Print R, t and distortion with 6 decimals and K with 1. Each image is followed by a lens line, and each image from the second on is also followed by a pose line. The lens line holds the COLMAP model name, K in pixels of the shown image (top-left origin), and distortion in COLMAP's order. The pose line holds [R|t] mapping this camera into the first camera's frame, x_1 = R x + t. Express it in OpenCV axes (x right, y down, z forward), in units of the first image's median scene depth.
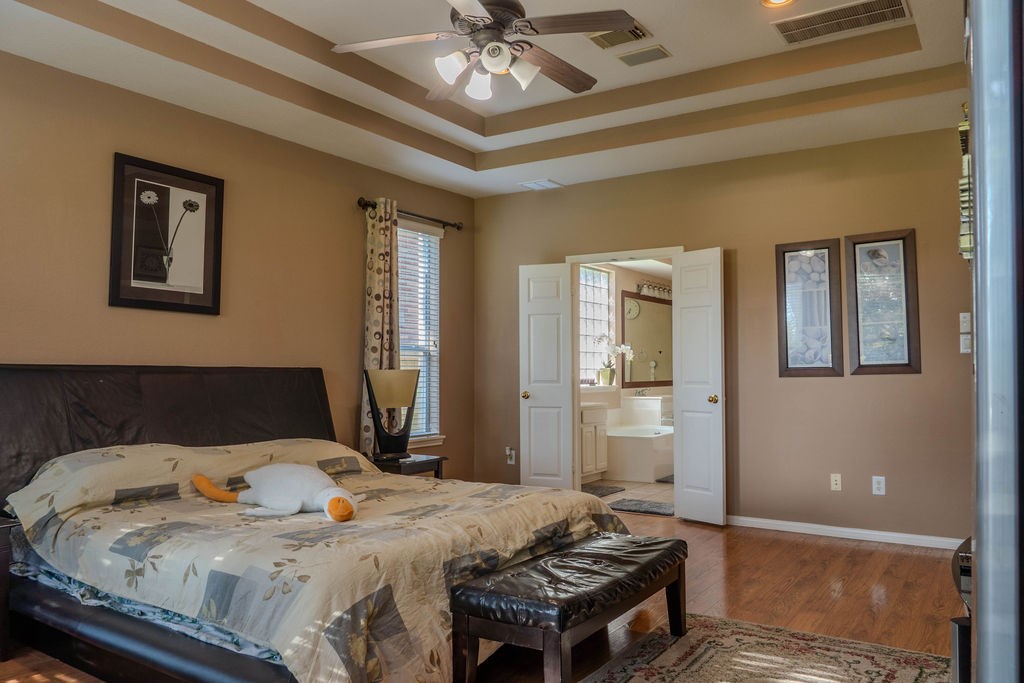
lens RADIAL K [[764.6, 0, 511.3], [0, 764.6, 341.5], [0, 0, 1]] dist [-0.011261, -0.003043]
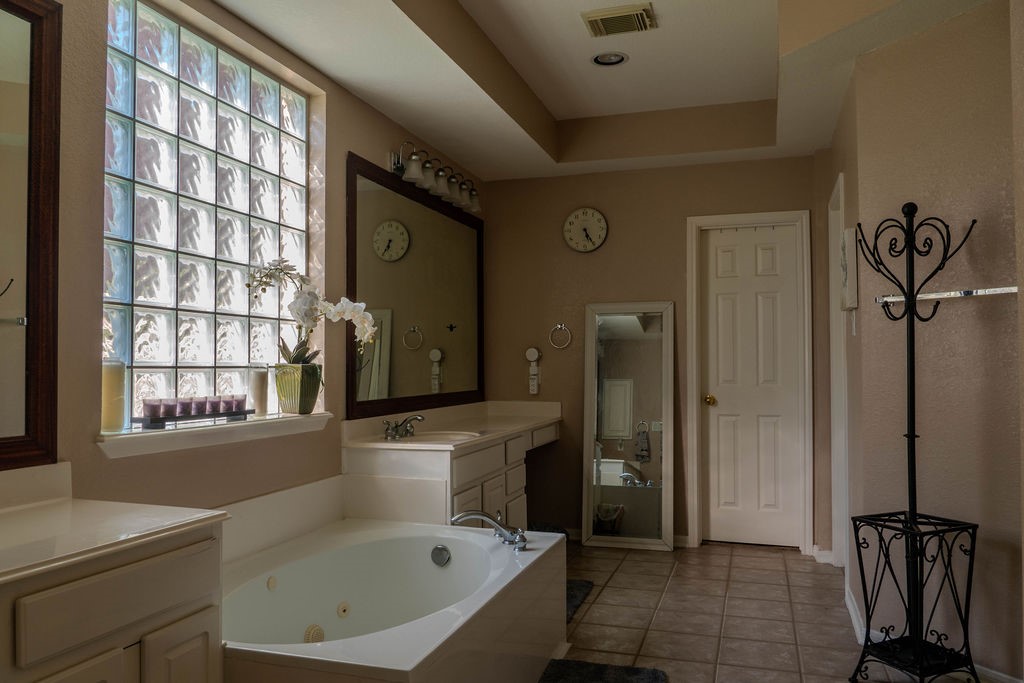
lens RADIAL K [[764.6, 0, 512.5], [0, 764.6, 344.8], [0, 0, 1]] dist [-0.011261, -0.003043]
pose [[0.964170, -0.000513, 0.265286, 0.126021], [-0.001294, 0.999977, 0.006635, 0.023709], [-0.265283, -0.006741, 0.964147, 0.637598]]
